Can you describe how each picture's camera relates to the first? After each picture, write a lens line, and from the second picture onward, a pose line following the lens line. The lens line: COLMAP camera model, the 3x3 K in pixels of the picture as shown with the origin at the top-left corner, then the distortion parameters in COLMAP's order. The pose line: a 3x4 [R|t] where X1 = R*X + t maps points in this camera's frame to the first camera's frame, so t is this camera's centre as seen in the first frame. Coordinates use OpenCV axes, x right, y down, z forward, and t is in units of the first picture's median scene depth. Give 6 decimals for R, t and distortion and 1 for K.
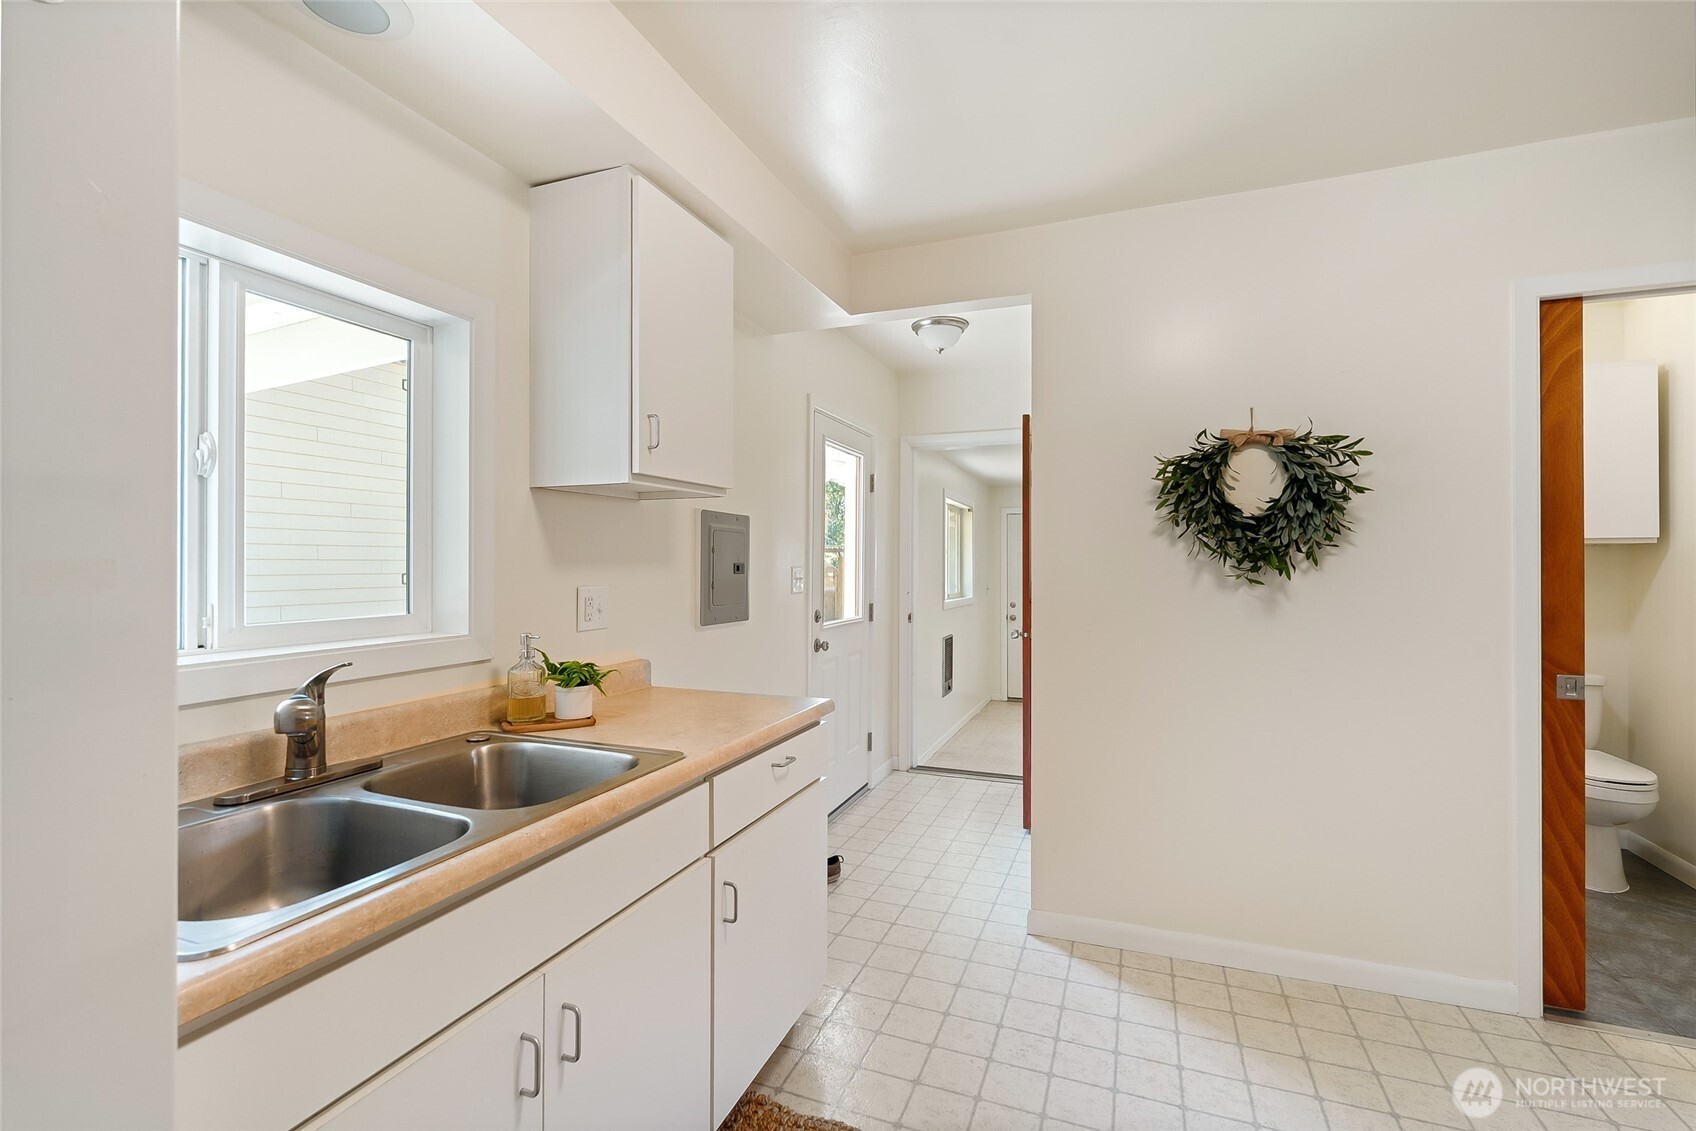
lens RADIAL K [[751.8, 0, 843.1], [0, 751.8, 559.9], [0, 0, 1]] dist [-0.002238, -0.000204]
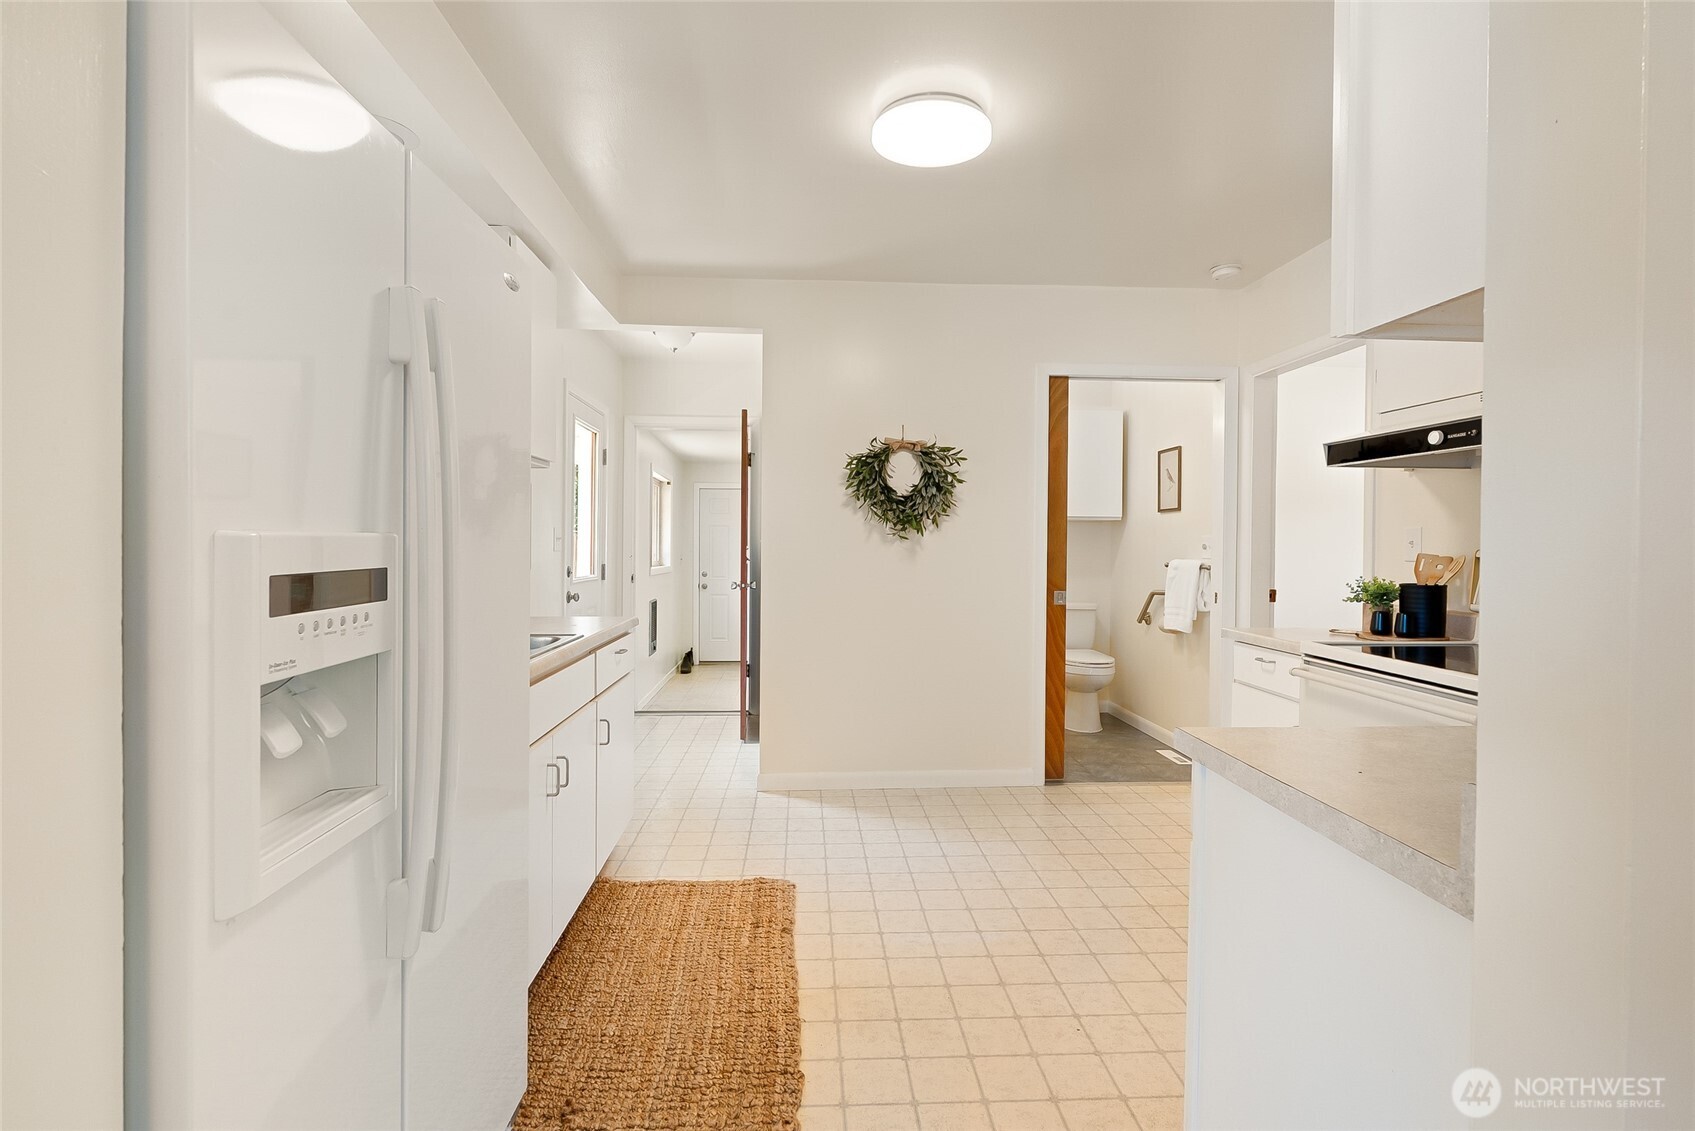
lens RADIAL K [[804.7, 0, 853.1], [0, 804.7, 566.7], [0, 0, 1]] dist [-0.000934, -0.000085]
pose [[0.906141, -0.006450, 0.422927, -0.256057], [-0.008971, 0.999366, 0.034462, 0.033128], [-0.422881, -0.035022, 0.905508, -0.475055]]
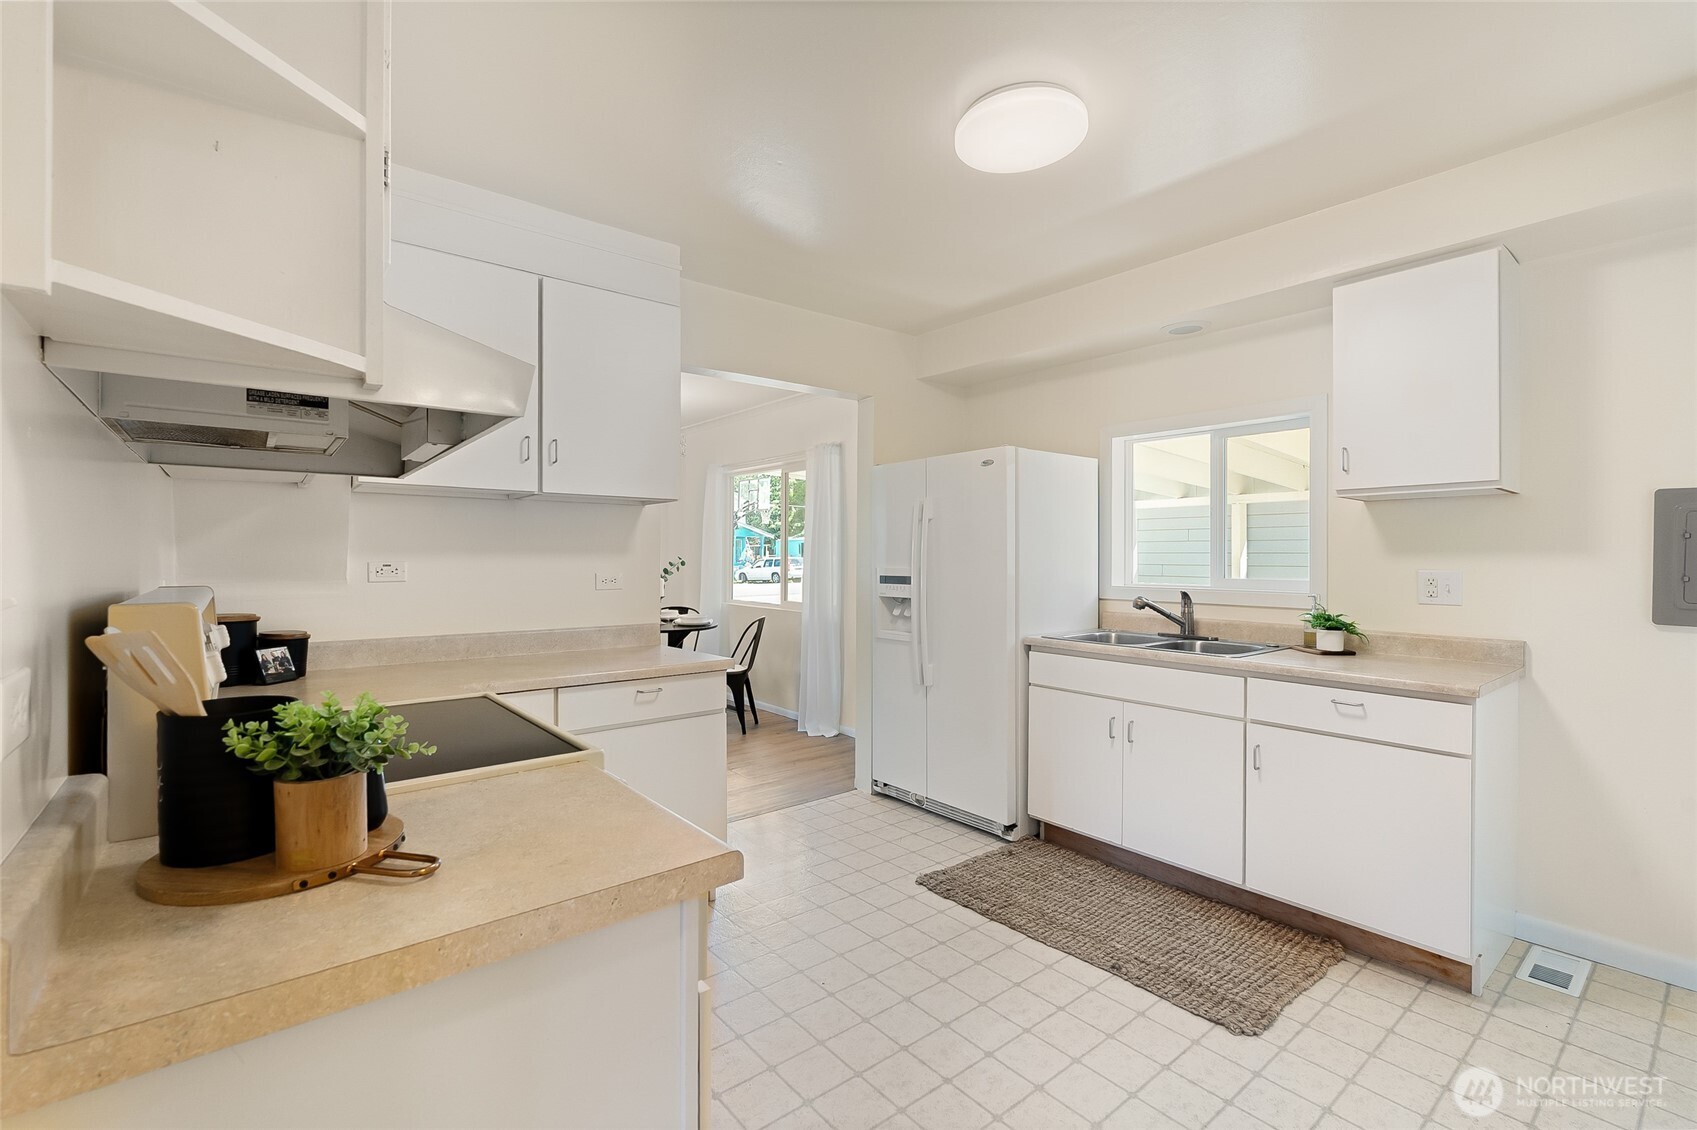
lens RADIAL K [[752.3, 0, 843.6], [0, 752.3, 559.4], [0, 0, 1]] dist [-0.002238, -0.000204]
pose [[-0.491316, 0.002287, -0.870978, 1.149347], [0.001703, 0.999997, 0.001665, 0.012555], [0.870980, -0.000665, -0.491319, 0.683142]]
